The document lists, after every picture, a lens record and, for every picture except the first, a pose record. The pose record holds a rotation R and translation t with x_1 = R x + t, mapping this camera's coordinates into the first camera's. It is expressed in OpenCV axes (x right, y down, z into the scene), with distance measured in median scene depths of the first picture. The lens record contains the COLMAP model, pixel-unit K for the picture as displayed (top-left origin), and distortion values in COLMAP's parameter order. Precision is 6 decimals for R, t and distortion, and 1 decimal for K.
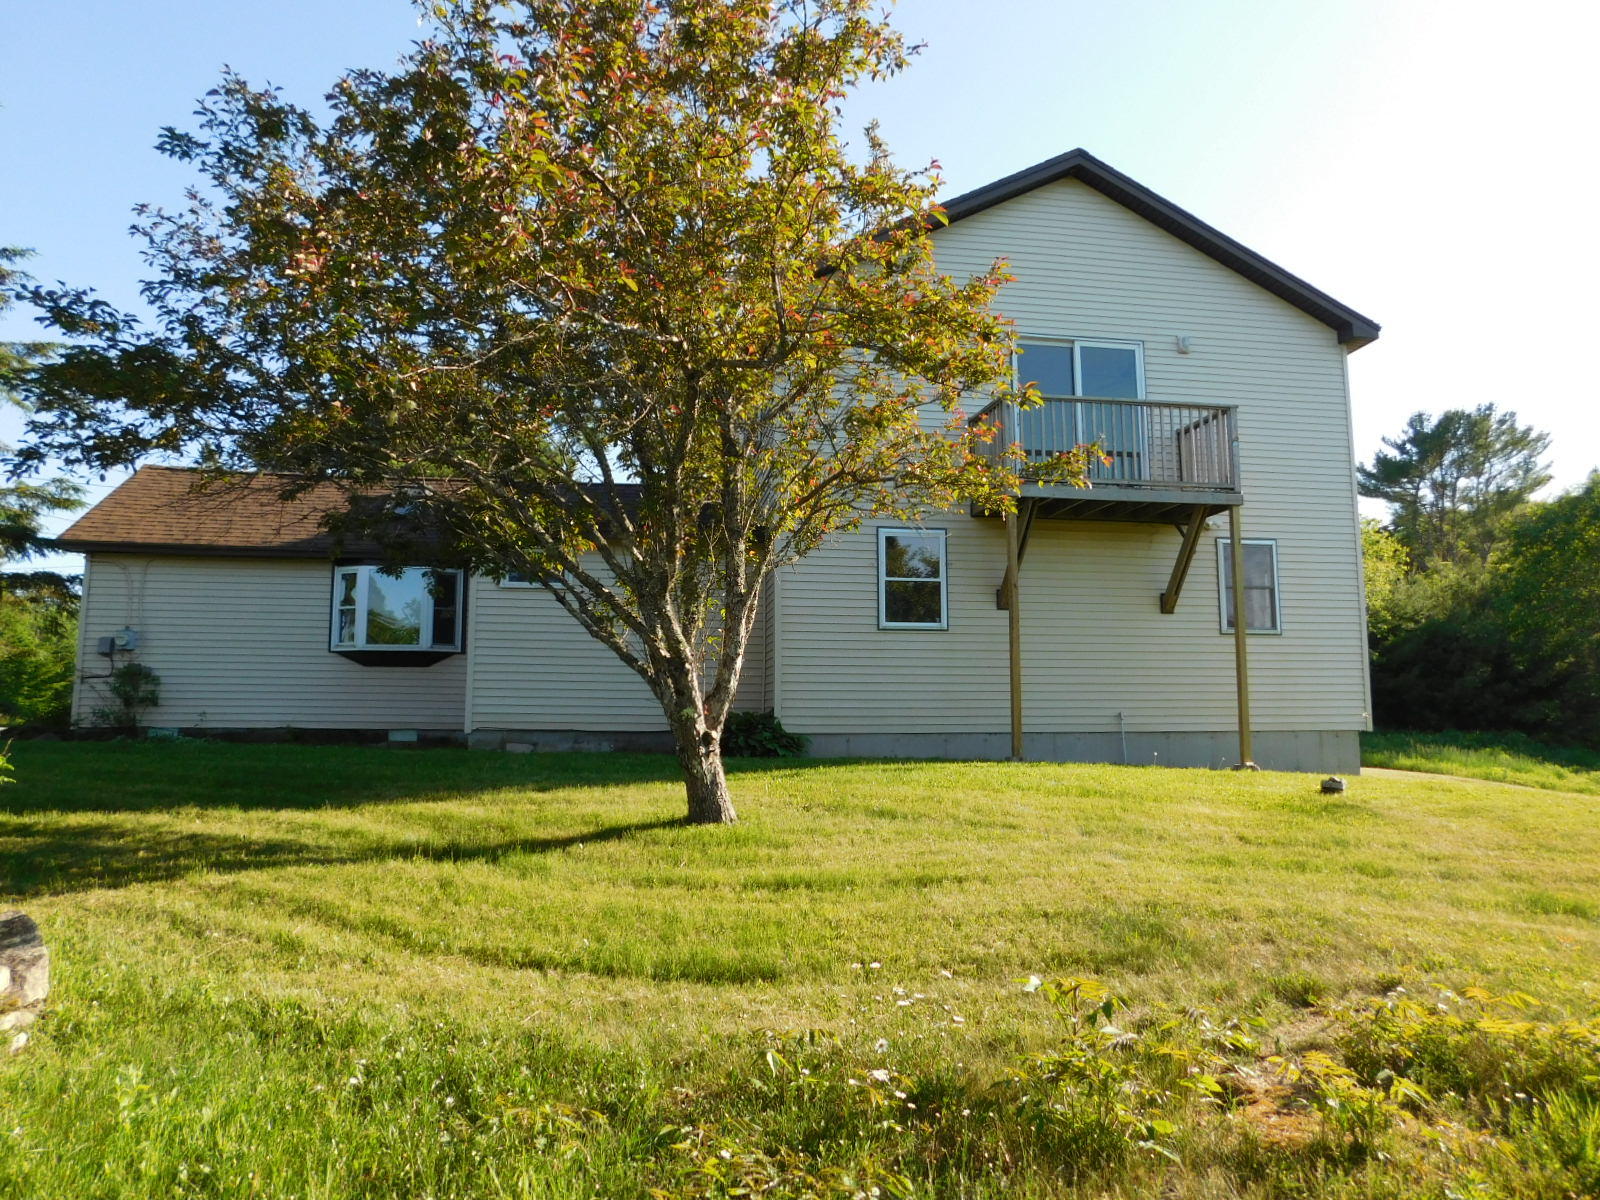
lens RADIAL K [[1051.1, 0, 800.0], [0, 1051.1, 600.0], [0, 0, 1]] dist [-0.067223, 0.050700]
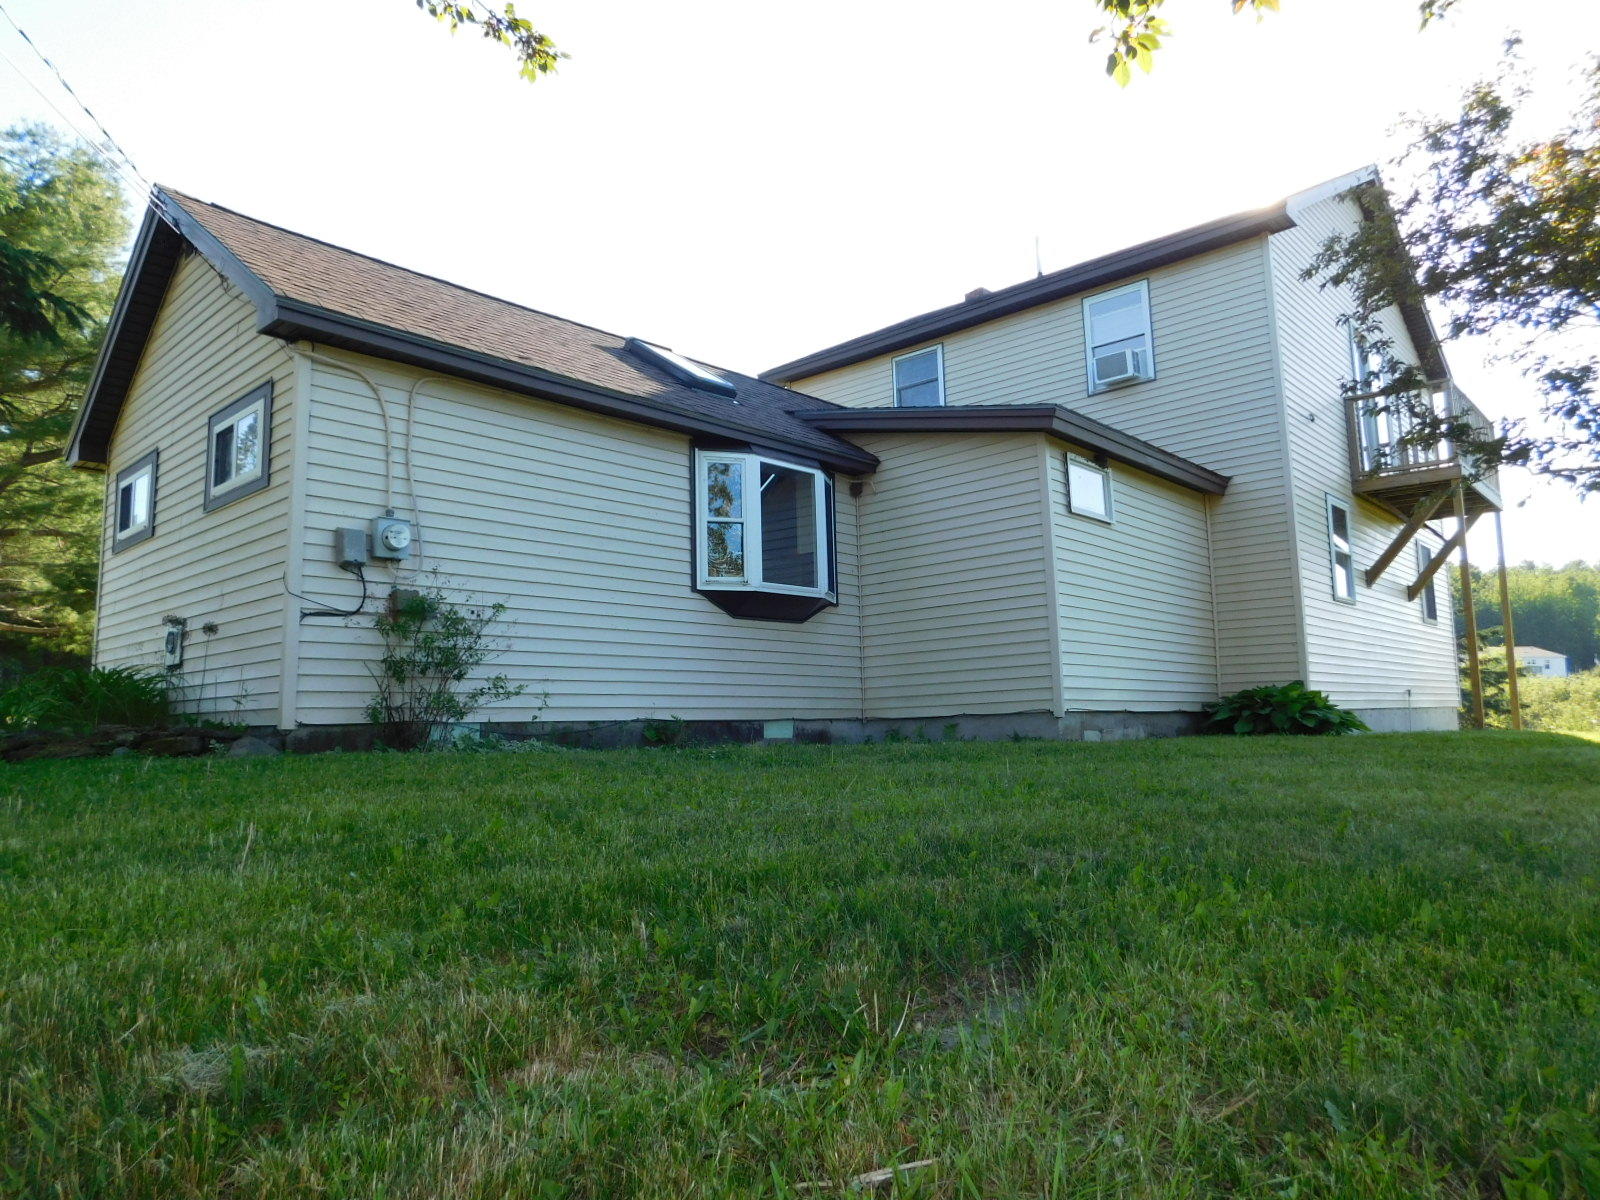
lens RADIAL K [[1051.1, 0, 800.0], [0, 1051.1, 600.0], [0, 0, 1]] dist [-0.067223, 0.050700]
pose [[0.783076, 0.057387, 0.619272, -0.795161], [-0.052887, 0.998271, -0.025632, 0.068826], [-0.619673, -0.012679, 0.784758, 0.503345]]
